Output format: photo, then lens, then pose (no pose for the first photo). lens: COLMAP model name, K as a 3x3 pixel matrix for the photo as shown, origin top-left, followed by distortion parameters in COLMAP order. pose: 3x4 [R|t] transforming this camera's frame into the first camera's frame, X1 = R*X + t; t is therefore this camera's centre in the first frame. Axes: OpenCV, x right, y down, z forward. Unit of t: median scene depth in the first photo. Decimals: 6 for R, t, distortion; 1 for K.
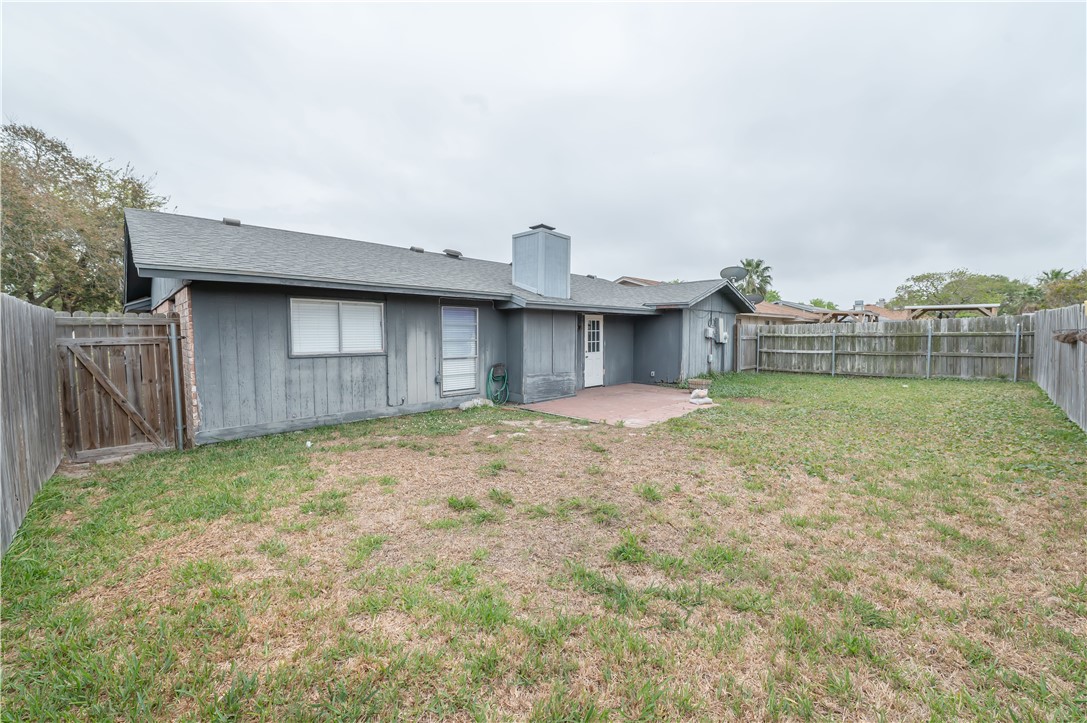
lens RADIAL K [[430.3, 0, 544.1], [0, 430.3, 357.8], [0, 0, 1]] dist [-0.006571, -0.000286]
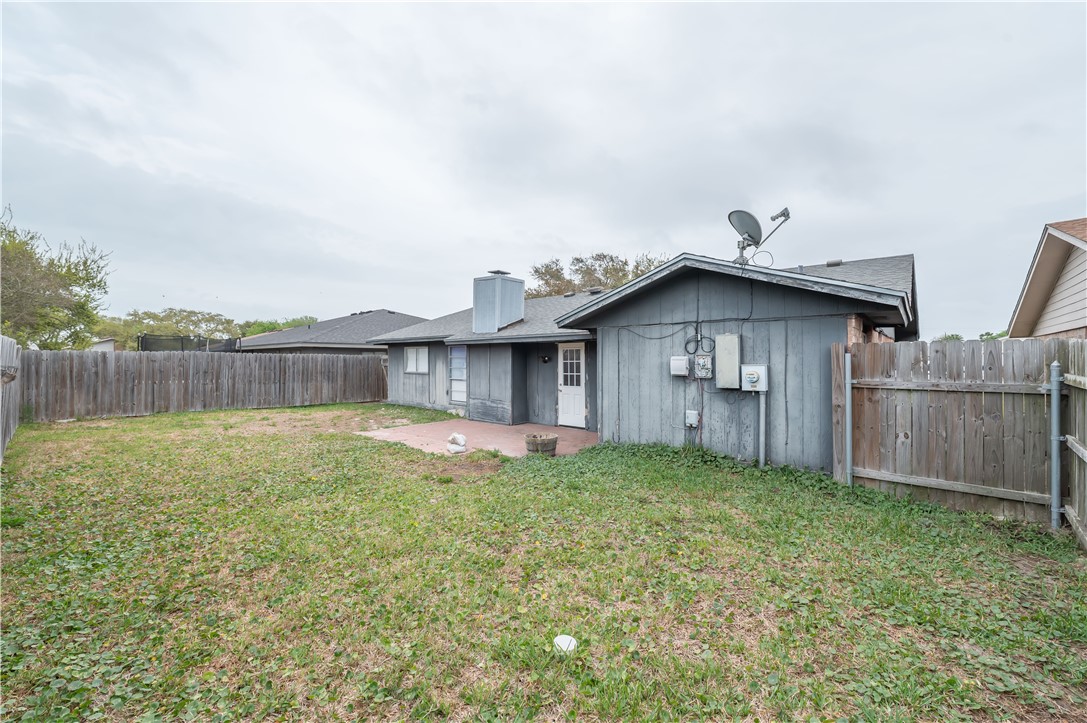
lens RADIAL K [[430.3, 0, 544.1], [0, 430.3, 357.8], [0, 0, 1]] dist [-0.006571, -0.000286]
pose [[0.062267, -0.001410, -0.998059, 0.990461], [-0.054914, 0.998479, -0.004837, -0.063928], [0.996548, 0.055108, 0.062095, 0.907792]]
